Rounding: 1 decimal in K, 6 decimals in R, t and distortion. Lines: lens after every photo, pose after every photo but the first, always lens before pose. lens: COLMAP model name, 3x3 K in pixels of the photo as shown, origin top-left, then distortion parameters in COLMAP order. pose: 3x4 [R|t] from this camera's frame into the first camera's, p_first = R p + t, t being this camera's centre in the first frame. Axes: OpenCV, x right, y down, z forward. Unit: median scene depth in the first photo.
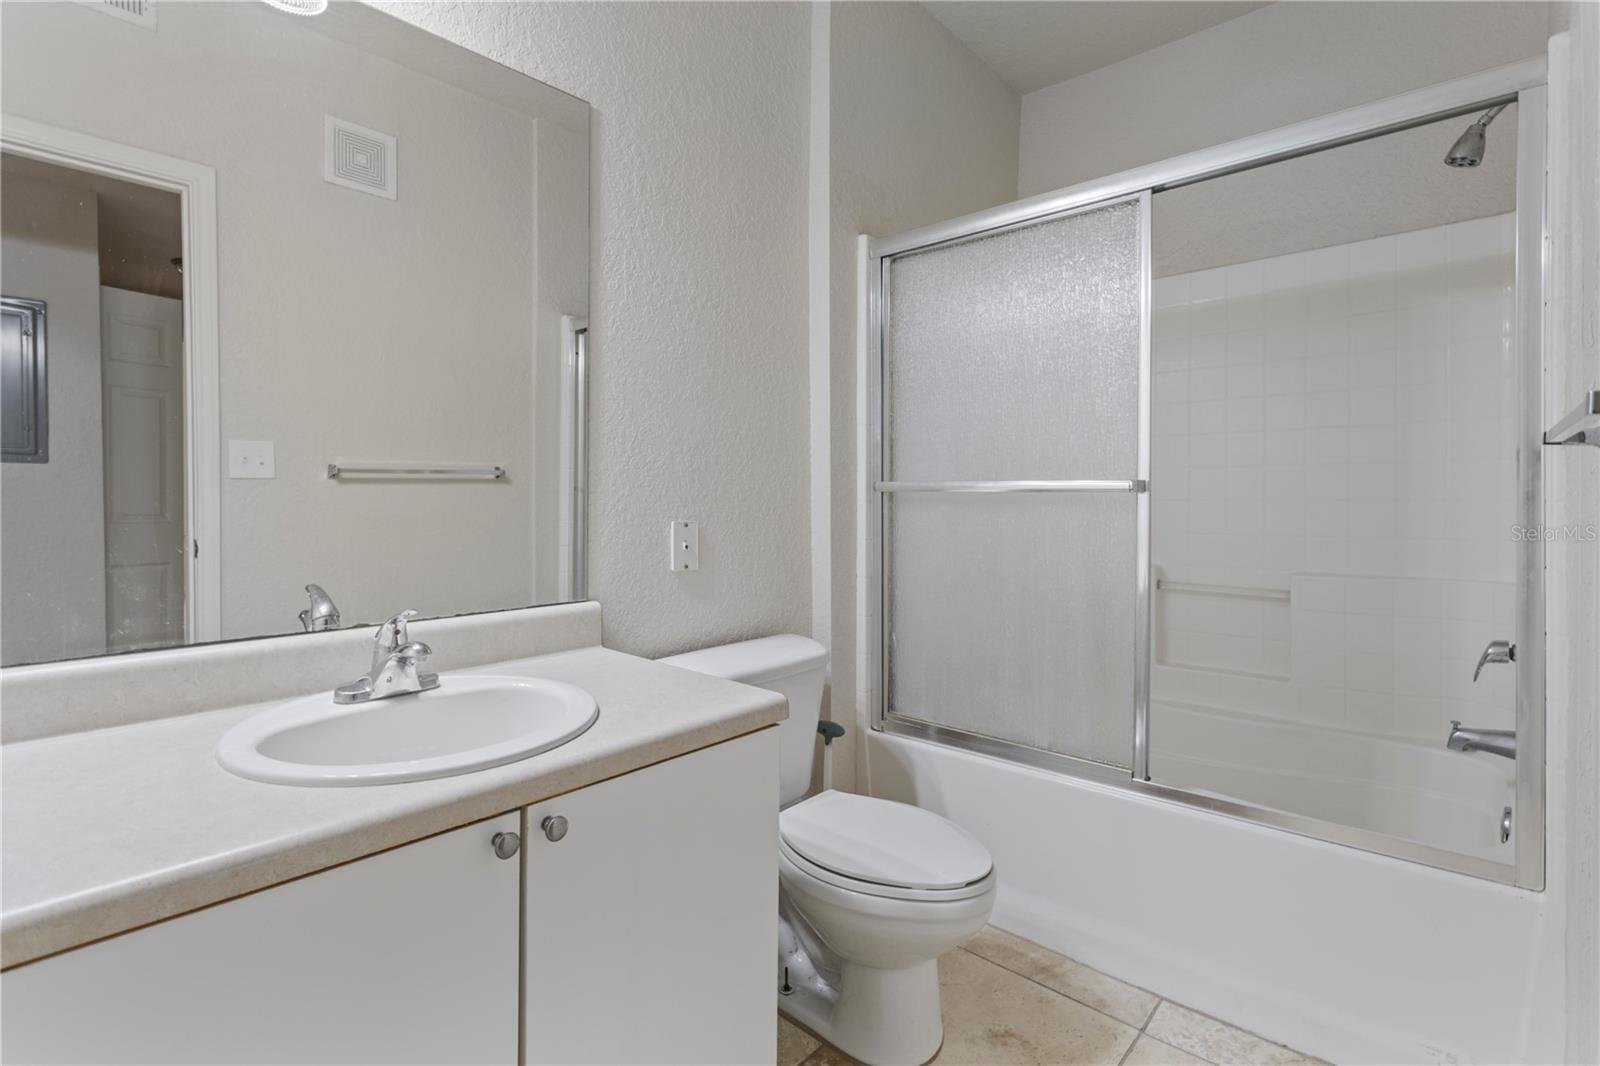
lens RADIAL K [[770.0, 0, 804.2], [0, 770.0, 506.0], [0, 0, 1]] dist [-0.003246, 0.002710]
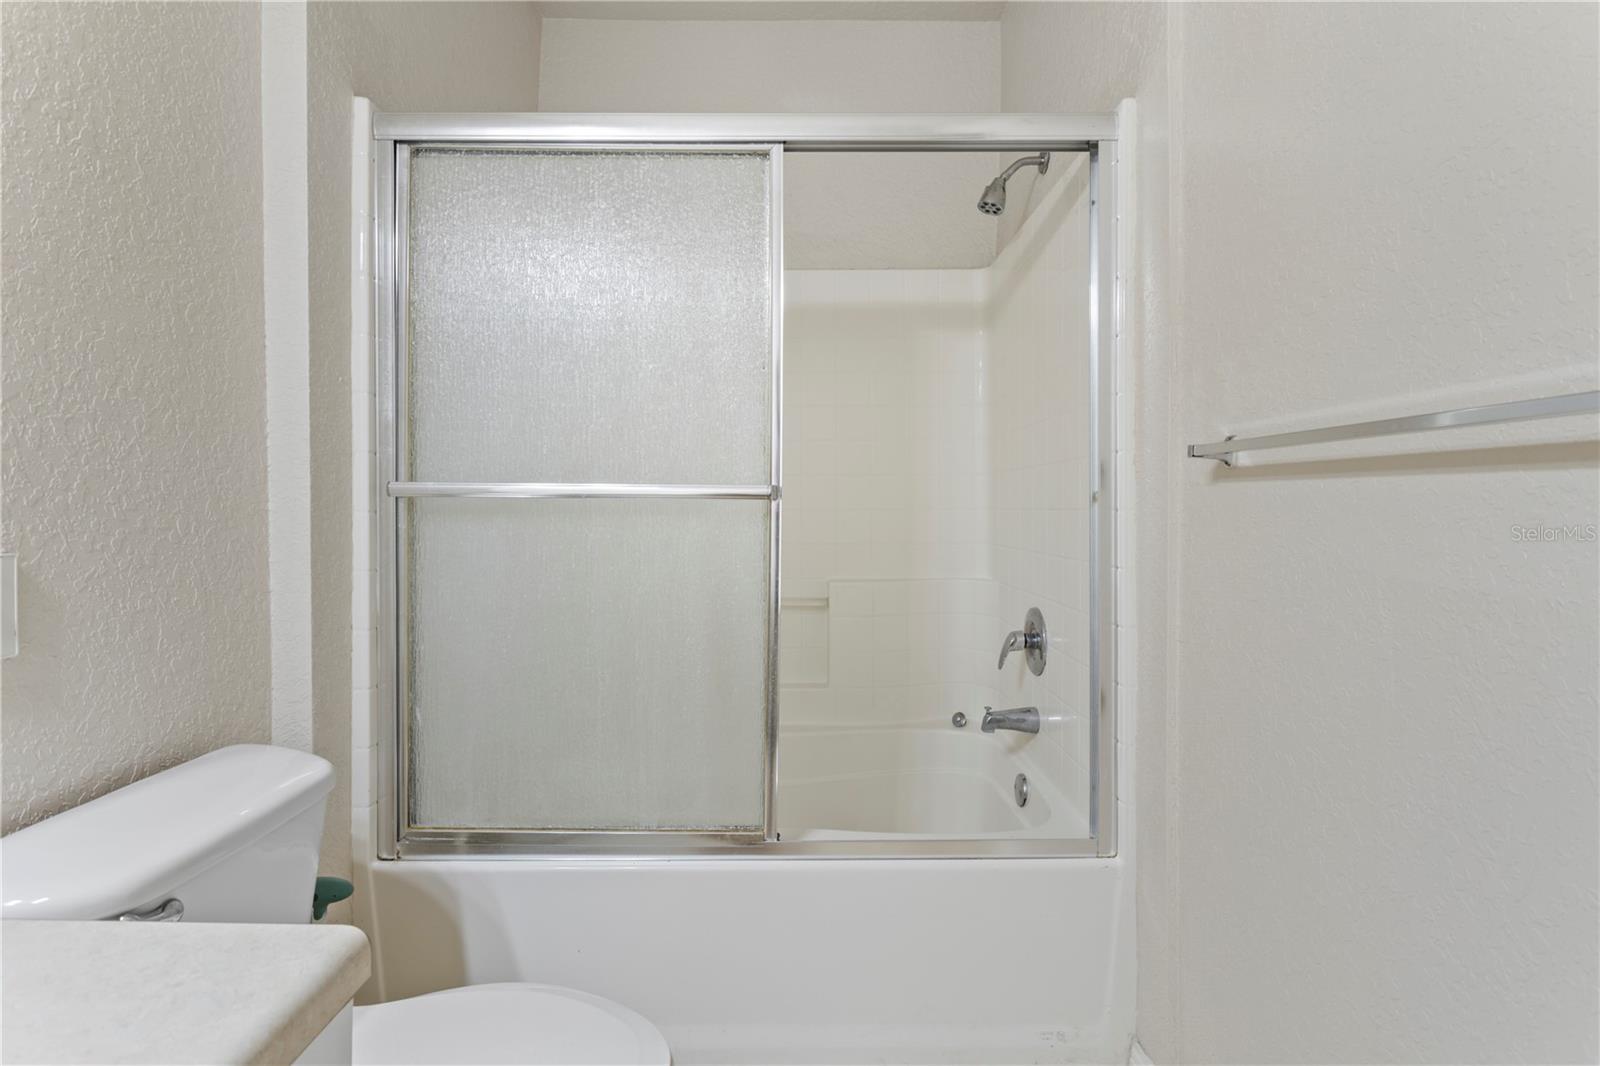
lens RADIAL K [[770.0, 0, 807.2], [0, 770.0, 511.8], [0, 0, 1]] dist [-0.003246, 0.002710]
pose [[0.745657, -0.003478, 0.666320, -0.077350], [0.005275, 0.999986, -0.000684, -0.003314], [-0.666309, 0.004025, 0.745665, 0.276785]]
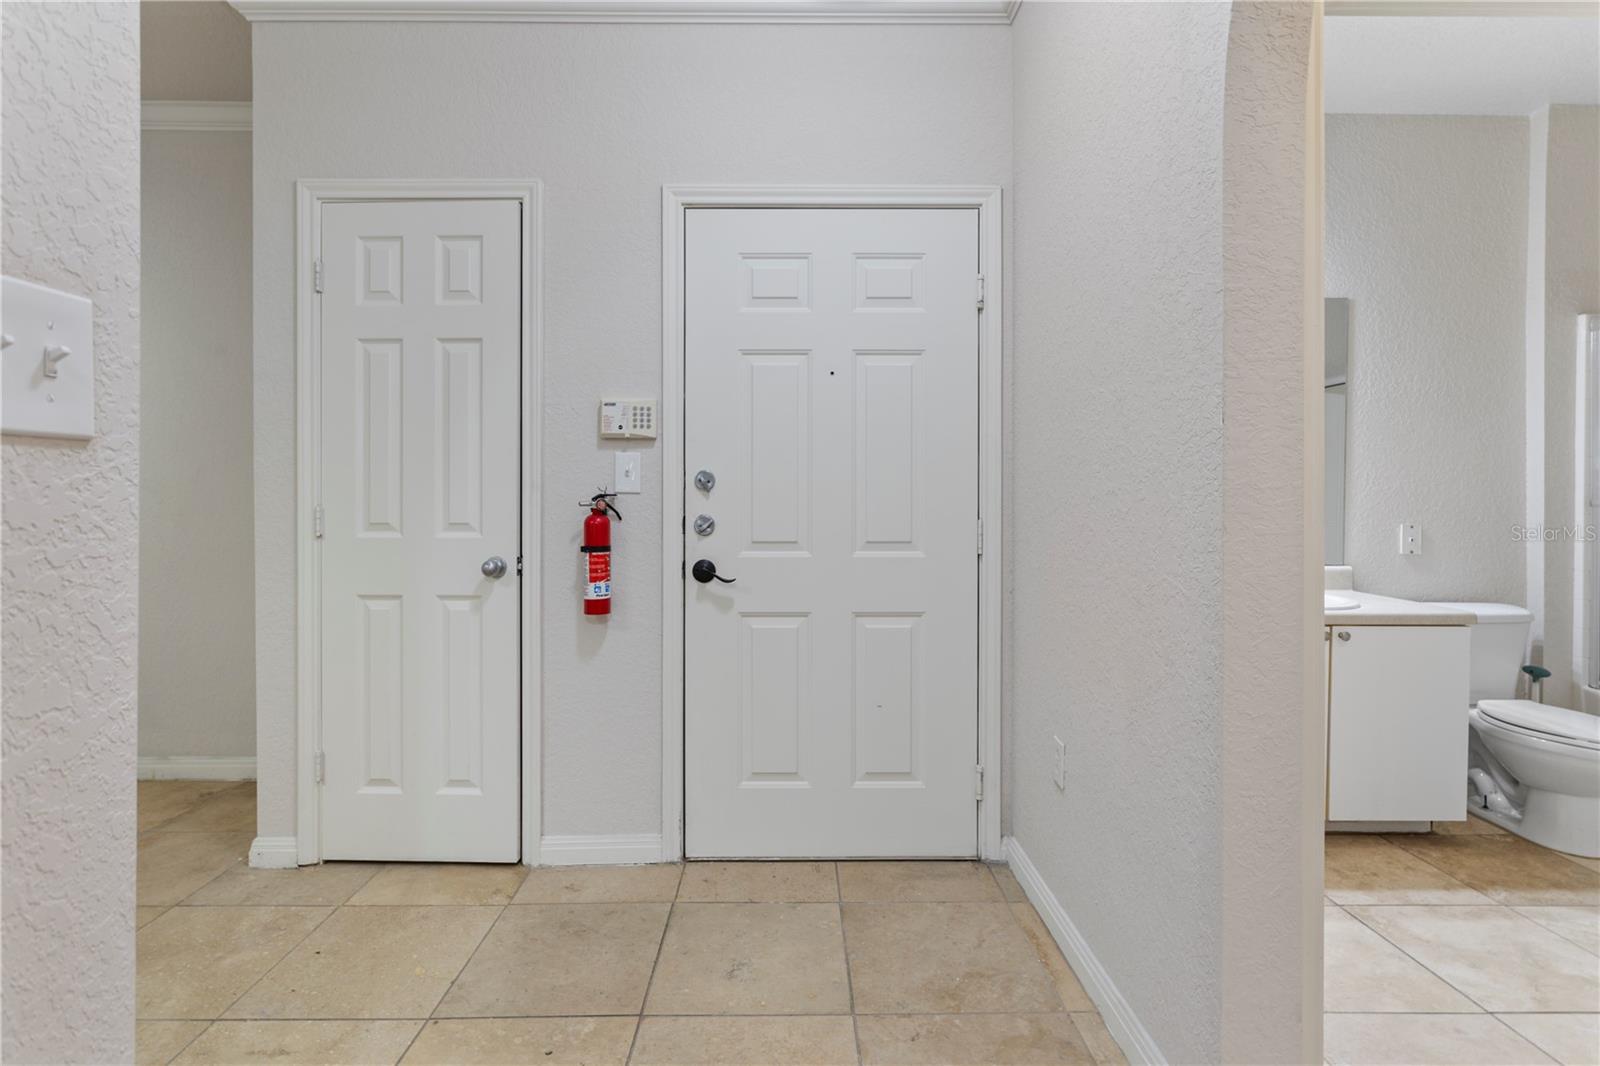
lens RADIAL K [[770.0, 0, 793.4], [0, 770.0, 511.3], [0, 0, 1]] dist [-0.003246, 0.002710]
pose [[0.670894, 0.005841, -0.741530, 0.152743], [-0.012690, 0.999913, -0.003605, 0.011466], [0.741445, 0.011828, 0.670910, -0.924779]]
